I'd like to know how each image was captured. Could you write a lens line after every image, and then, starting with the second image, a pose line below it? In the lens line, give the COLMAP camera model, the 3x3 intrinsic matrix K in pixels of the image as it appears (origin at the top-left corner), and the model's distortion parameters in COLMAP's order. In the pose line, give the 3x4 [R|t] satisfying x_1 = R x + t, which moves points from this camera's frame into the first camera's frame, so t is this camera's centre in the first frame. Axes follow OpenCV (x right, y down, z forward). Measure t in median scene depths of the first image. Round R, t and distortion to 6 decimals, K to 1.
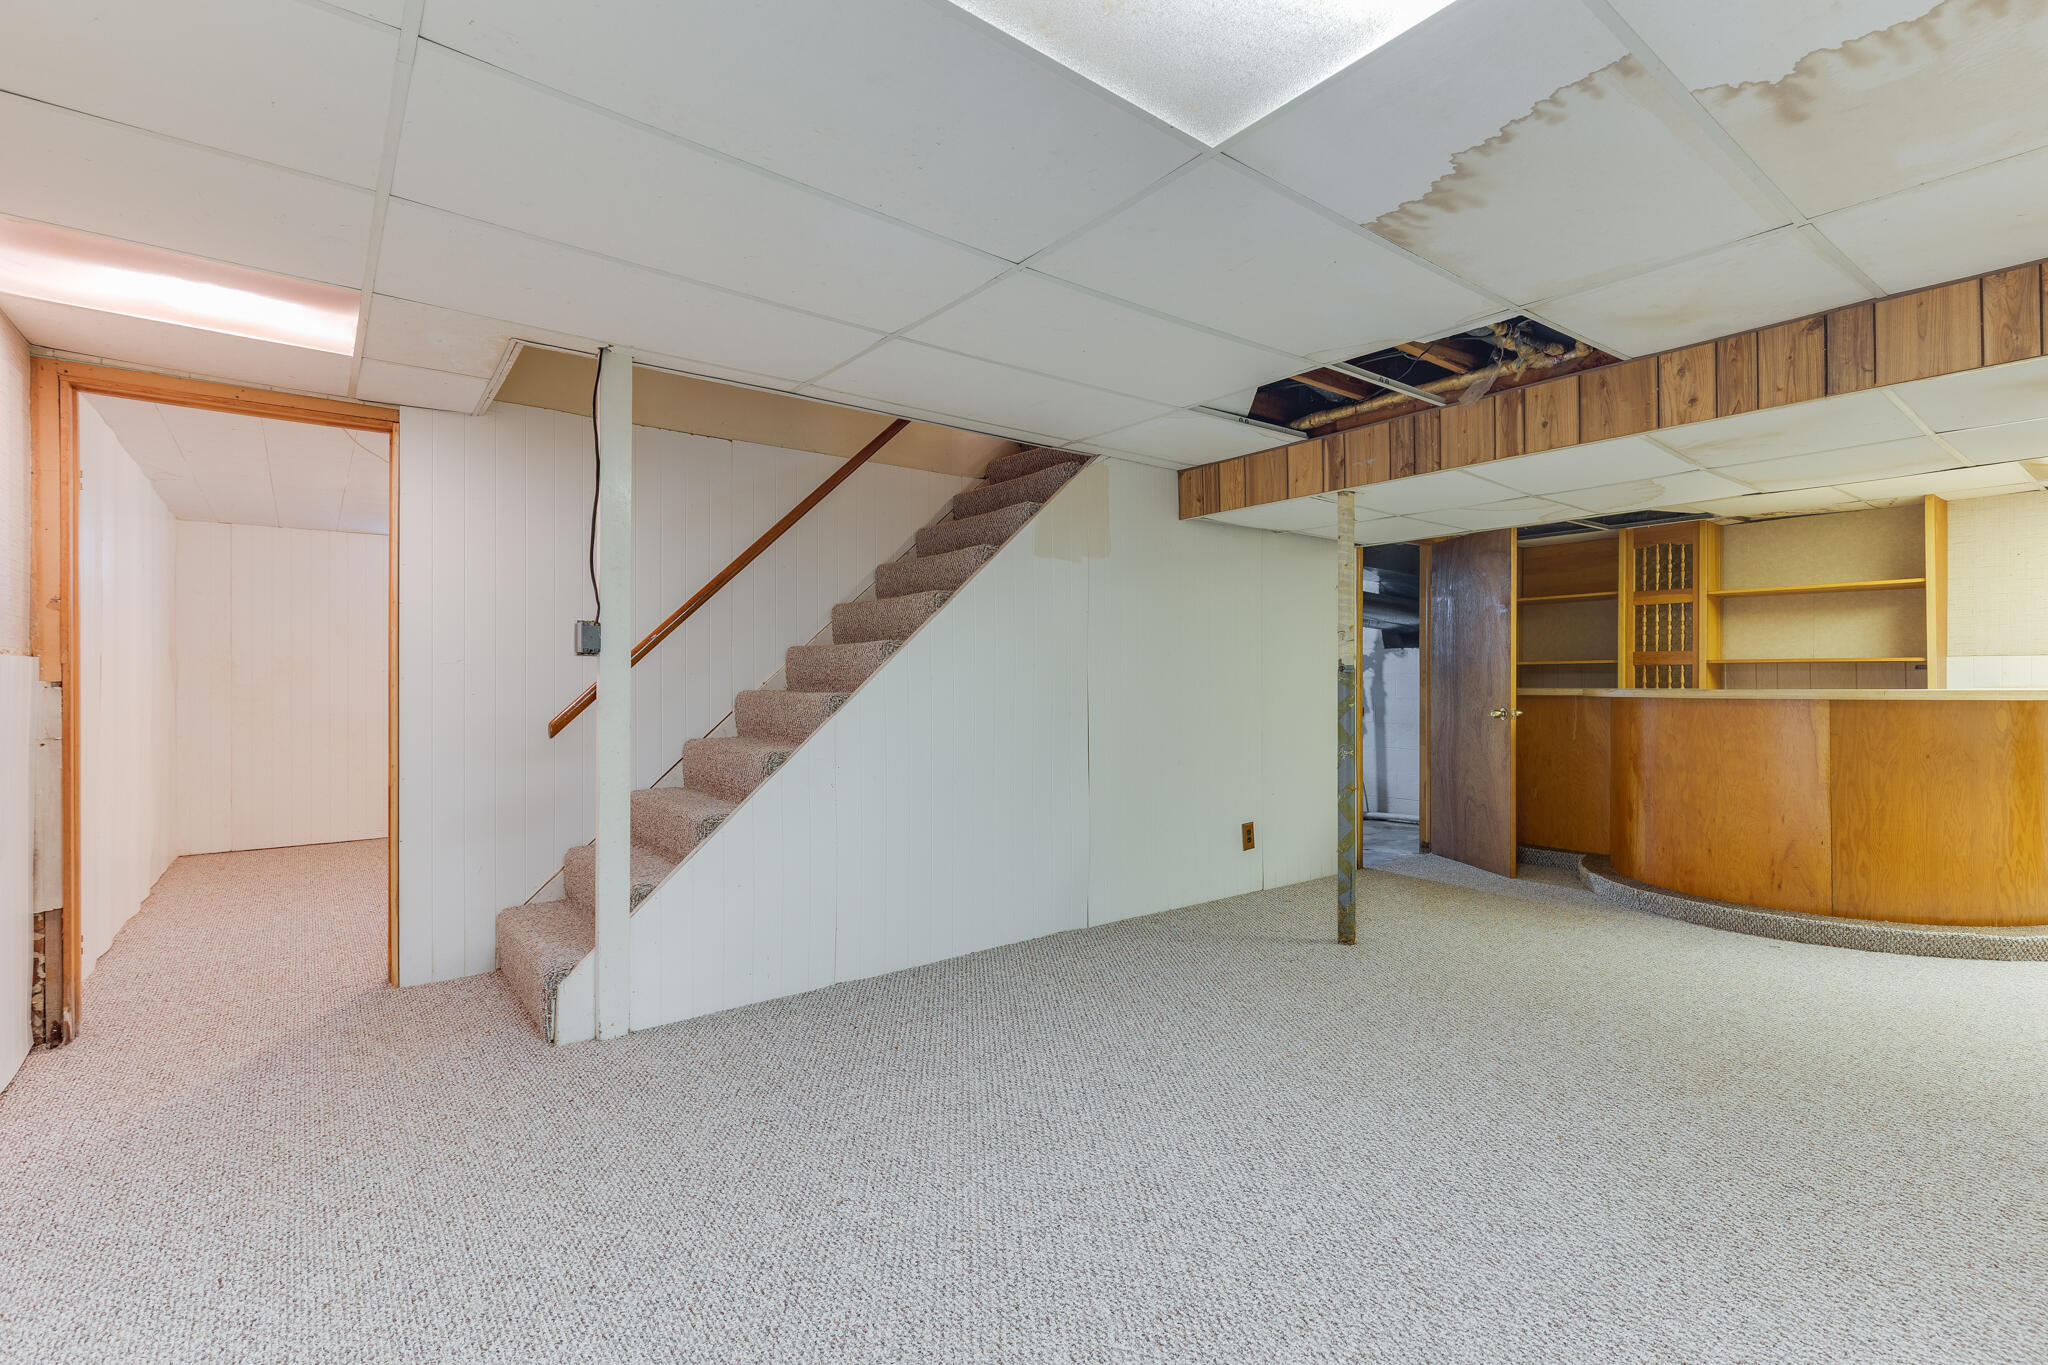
lens RADIAL K [[927.6, 0, 1067.4], [0, 927.6, 676.3], [0, 0, 1]] dist [0.001978, -0.000971]
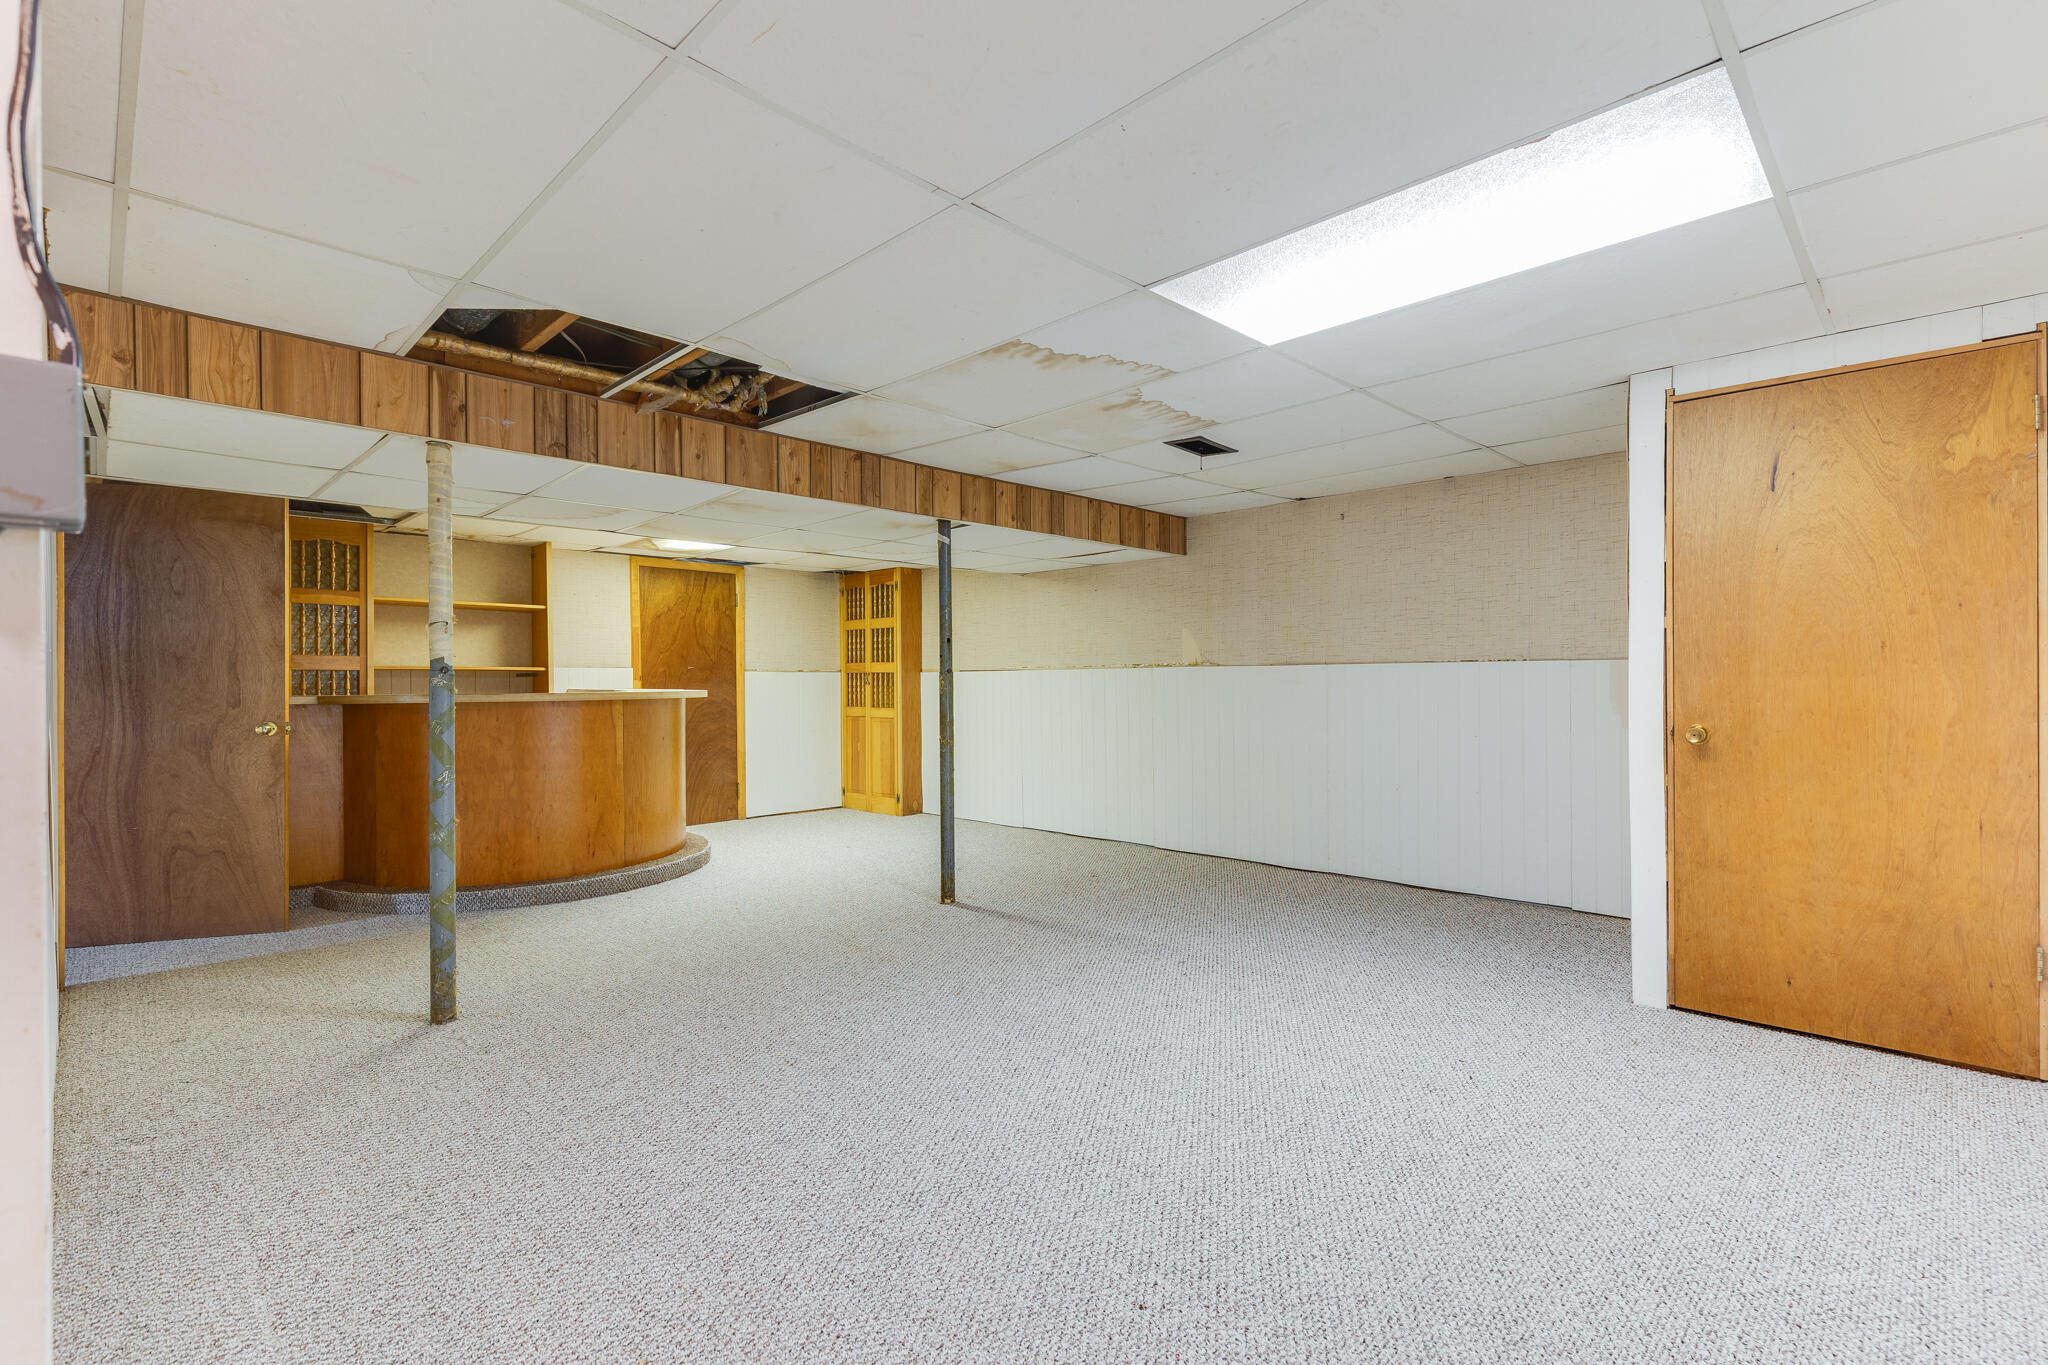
lens RADIAL K [[927.6, 0, 1022.1], [0, 927.6, 690.0], [0, 0, 1]] dist [0.001978, -0.000971]
pose [[-0.108409, -0.005717, 0.994090, -0.528321], [0.001162, 0.999982, 0.005877, 0.004366], [-0.994106, 0.001792, -0.108401, 0.598063]]
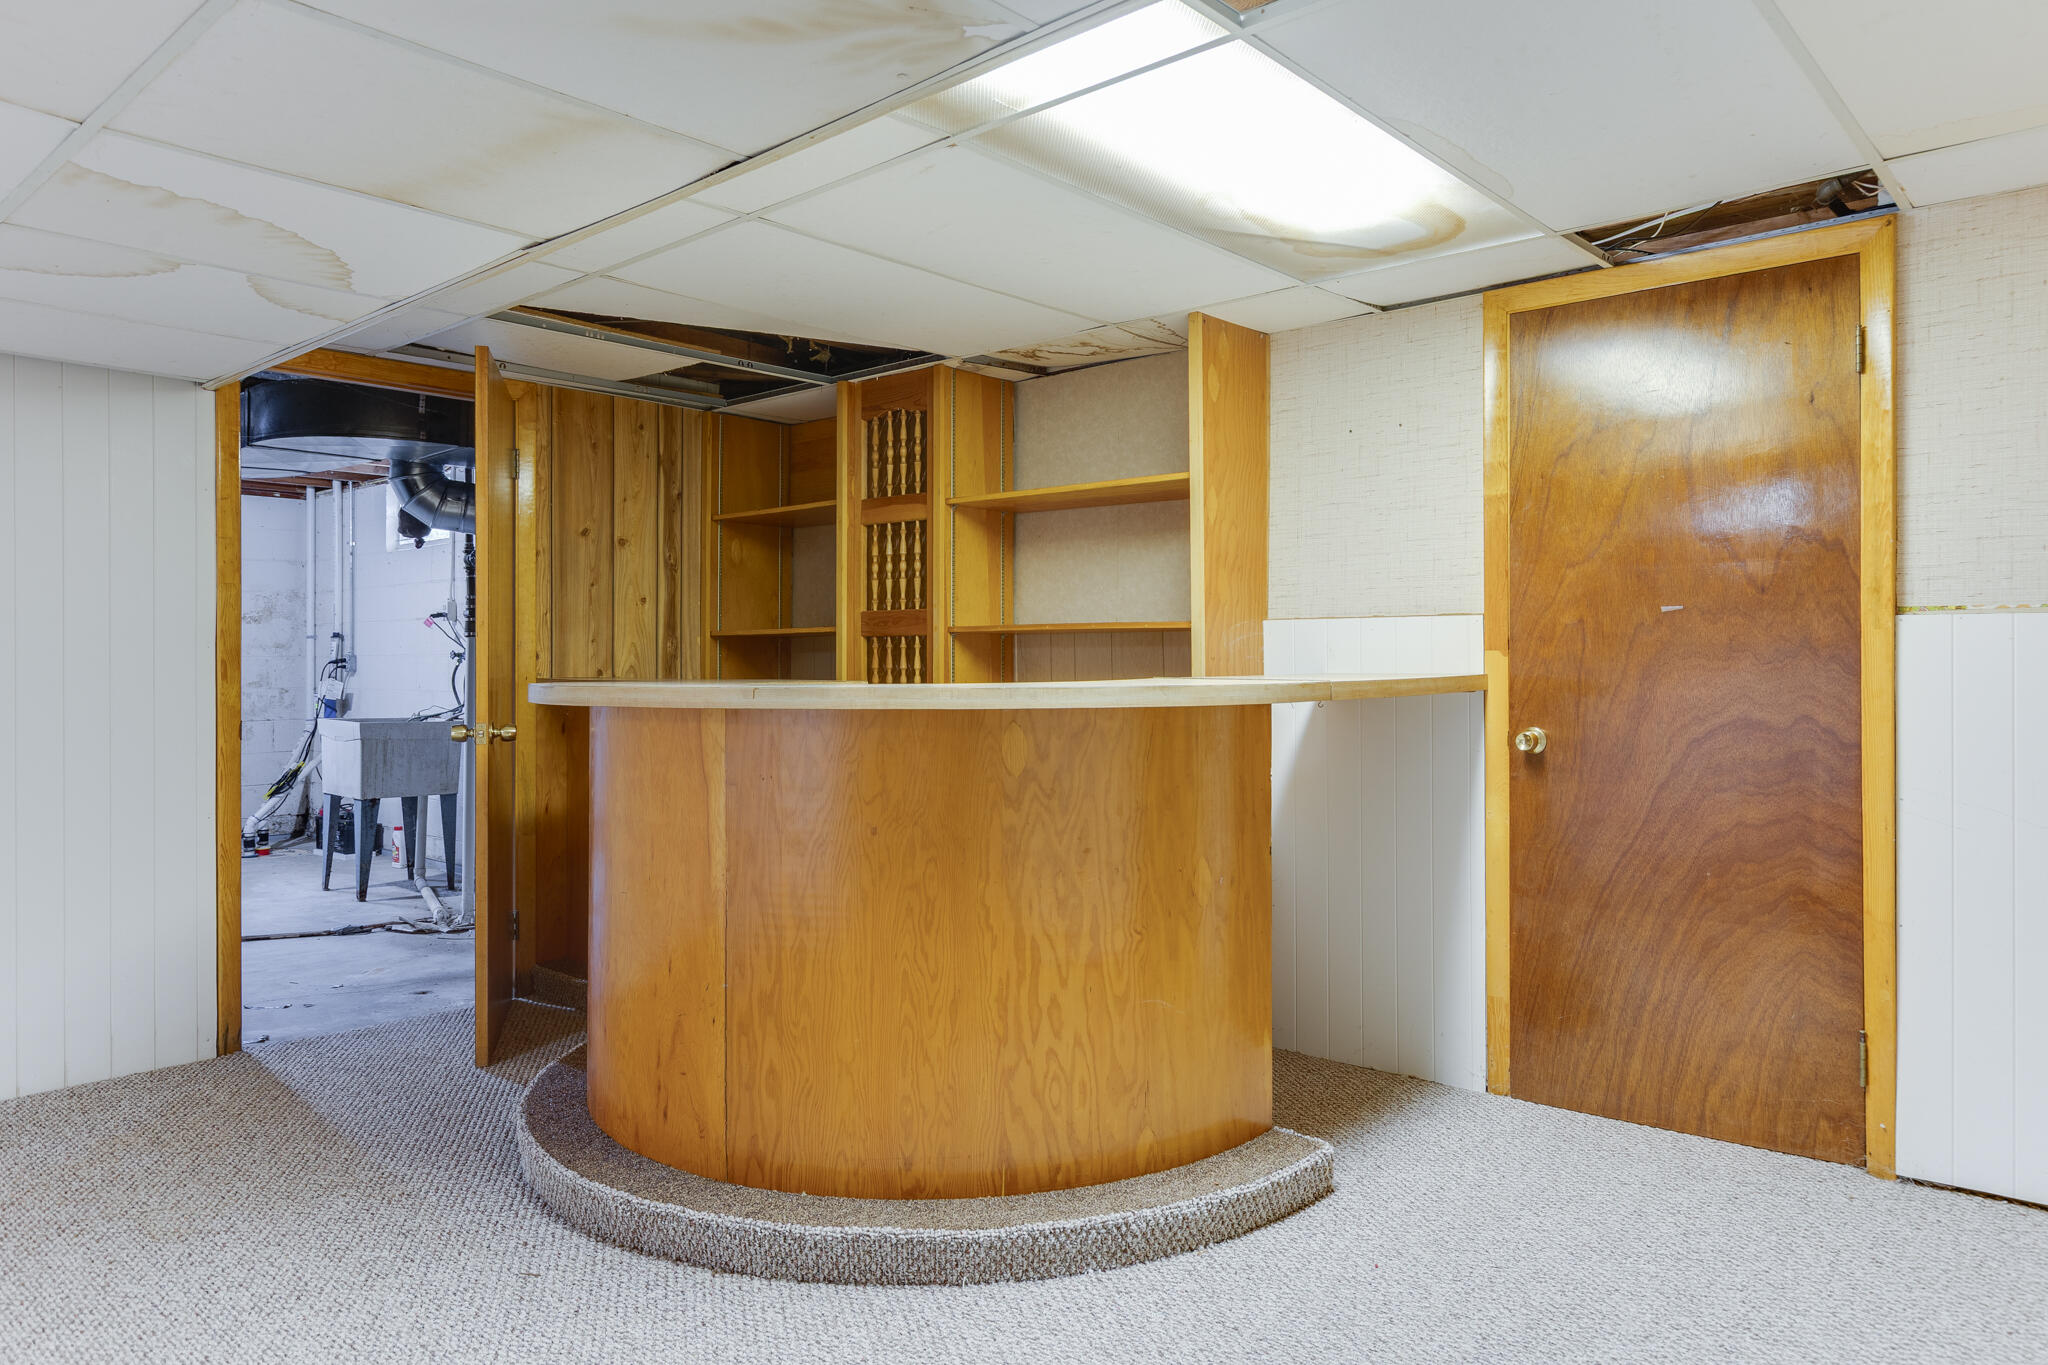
lens RADIAL K [[1325.9, 0, 1088.4], [0, 1325.9, 664.4], [0, 0, 1]] dist [0.025524, 0.000186]
pose [[0.981618, 0.001039, 0.190854, 0.887580], [-0.001977, 0.999987, 0.004724, 0.000819], [-0.190846, -0.005015, 0.981607, 0.329556]]
